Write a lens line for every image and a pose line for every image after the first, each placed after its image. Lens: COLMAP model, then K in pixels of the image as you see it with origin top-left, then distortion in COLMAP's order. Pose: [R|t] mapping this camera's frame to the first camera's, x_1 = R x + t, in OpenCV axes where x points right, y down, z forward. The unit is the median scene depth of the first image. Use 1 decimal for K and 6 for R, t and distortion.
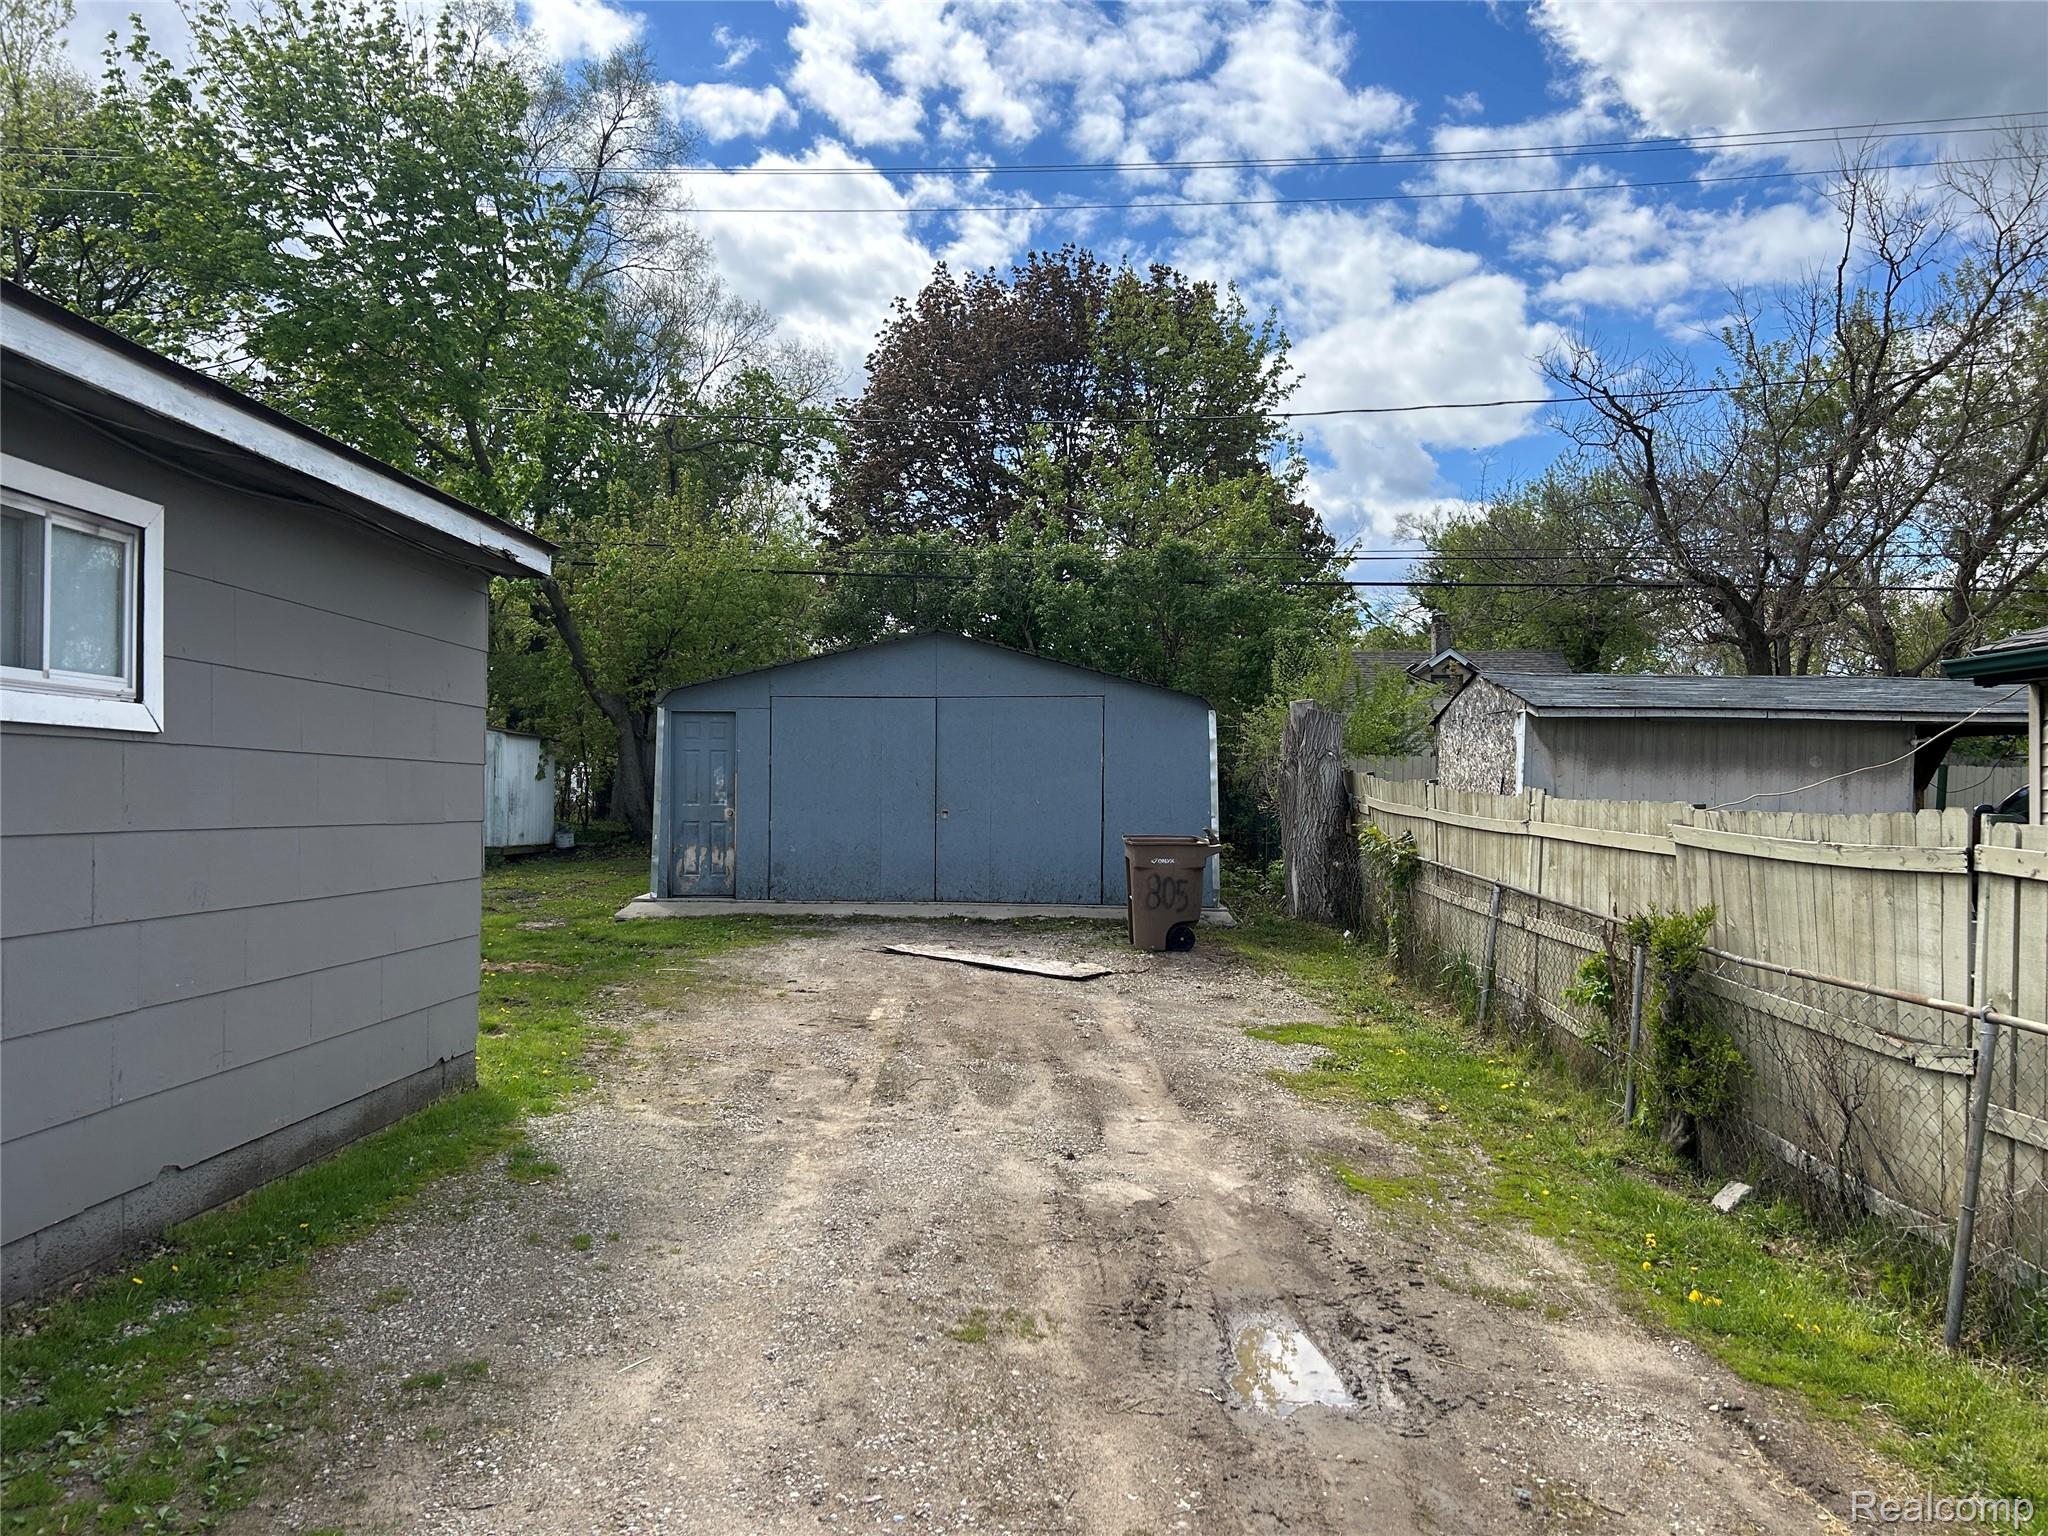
lens RADIAL K [[1579.9, 0, 1024.0], [0, 1579.9, 768.0], [0, 0, 1]] dist [0.038009, -0.000962]
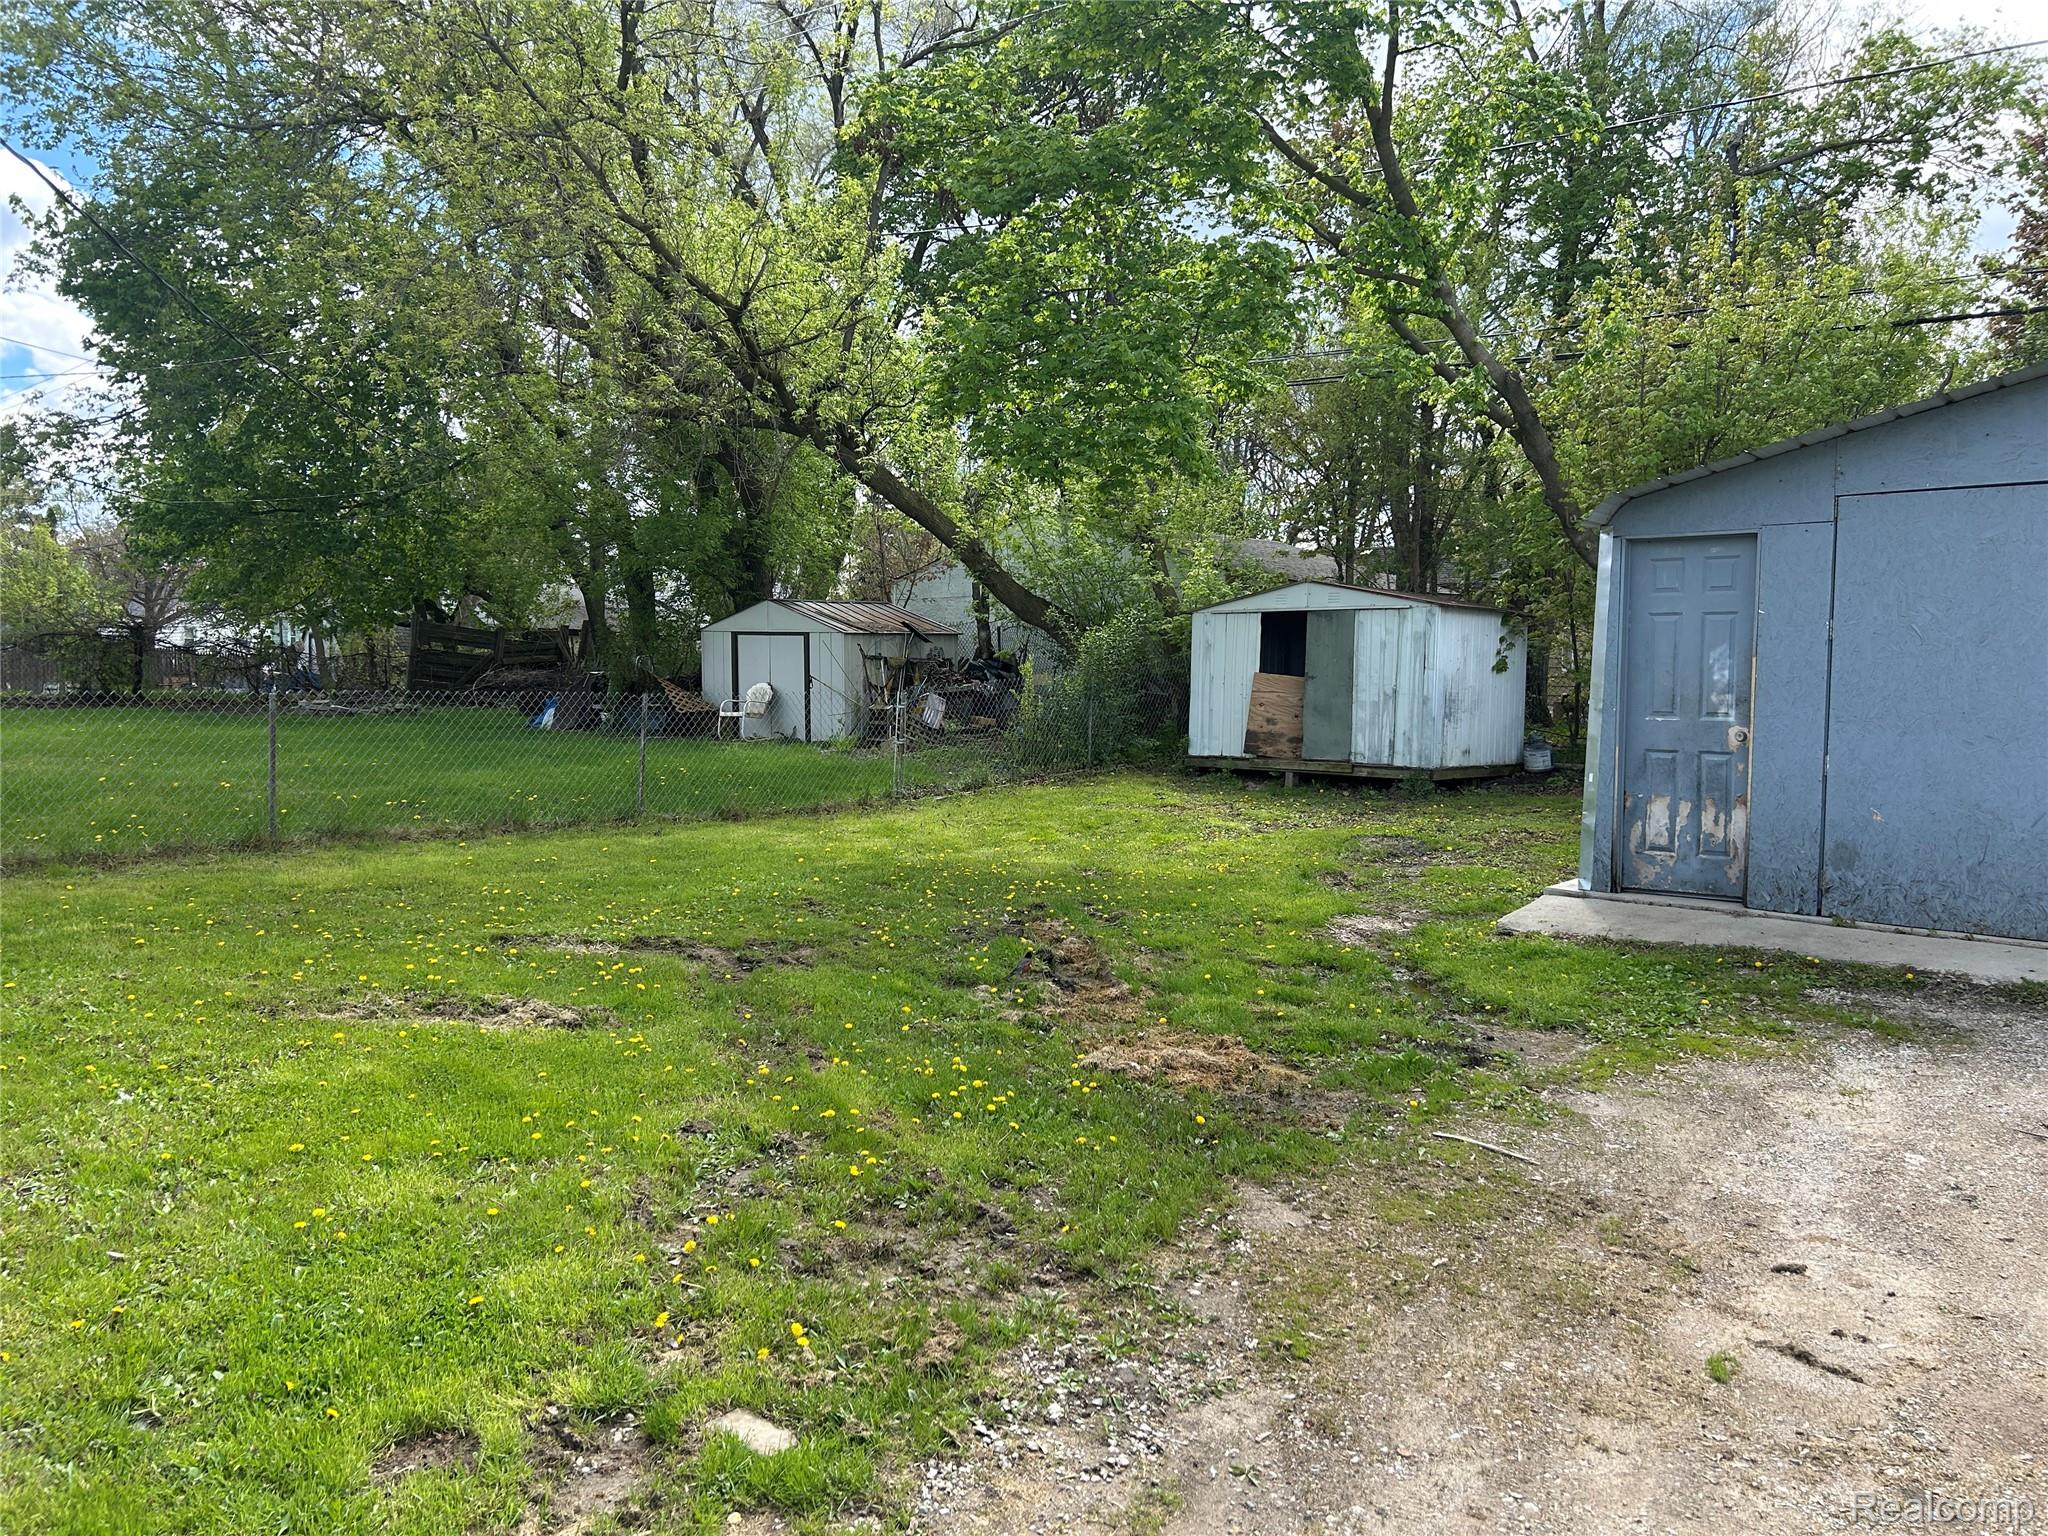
lens RADIAL K [[1579.9, 0, 1024.0], [0, 1579.9, 768.0], [0, 0, 1]] dist [0.038009, -0.000962]
pose [[0.781511, 0.038311, -0.622714, -0.047576], [0.002947, 0.997875, 0.065090, 0.004759], [0.623885, -0.052704, 0.779737, 0.460652]]
